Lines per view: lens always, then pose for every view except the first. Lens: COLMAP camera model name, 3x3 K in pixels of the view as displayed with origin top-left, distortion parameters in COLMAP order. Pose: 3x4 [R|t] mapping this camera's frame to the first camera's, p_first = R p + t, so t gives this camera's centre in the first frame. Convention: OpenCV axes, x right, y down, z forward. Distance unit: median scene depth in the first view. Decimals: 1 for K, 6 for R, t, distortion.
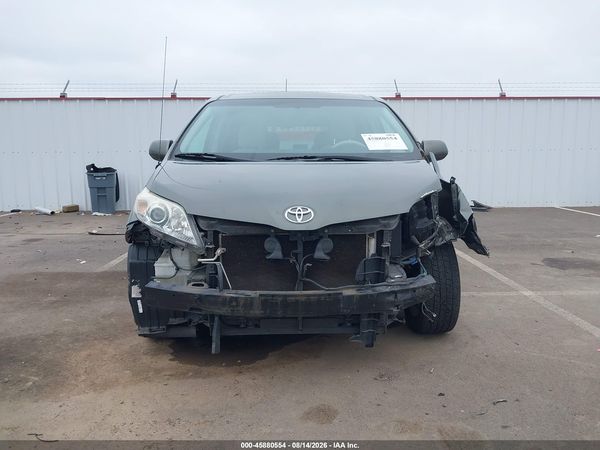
lens RADIAL K [[482.2, 0, 311.7], [0, 482.2, 224.2], [0, 0, 1]] dist [0.005376, -0.012531]
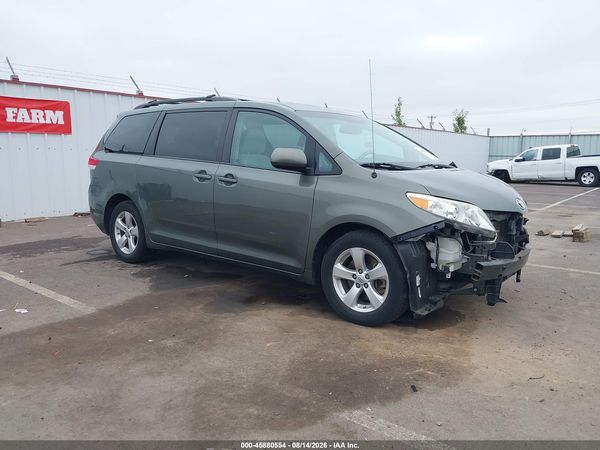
lens RADIAL K [[482.2, 0, 311.7], [0, 482.2, 224.2], [0, 0, 1]] dist [0.005376, -0.012531]
pose [[0.633709, -0.103168, 0.766661, -1.383368], [0.091717, 0.994097, 0.057962, -0.090444], [-0.768116, 0.033584, 0.639430, 0.419141]]
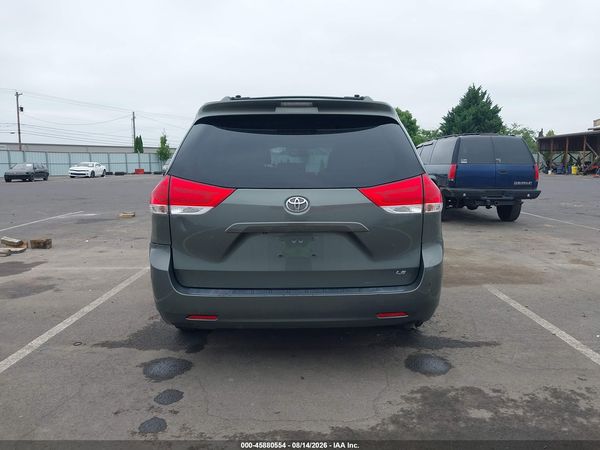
lens RADIAL K [[482.2, 0, 311.7], [0, 482.2, 224.2], [0, 0, 1]] dist [0.005376, -0.012531]
pose [[-0.999998, 0.001692, 0.000763, -0.096399], [0.001833, 0.965603, 0.260013, -0.544921], [-0.000297, 0.260014, -0.965605, 3.495342]]
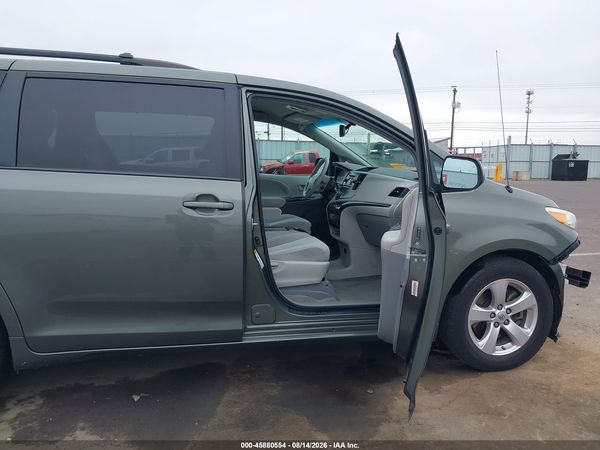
lens RADIAL K [[482.2, 0, 311.7], [0, 482.2, 224.2], [0, 0, 1]] dist [0.005376, -0.012531]
pose [[-0.200831, -0.132486, 0.970626, -1.251669], [0.118472, 0.980256, 0.158313, -0.266475], [-0.972436, 0.146786, -0.181170, 1.669105]]
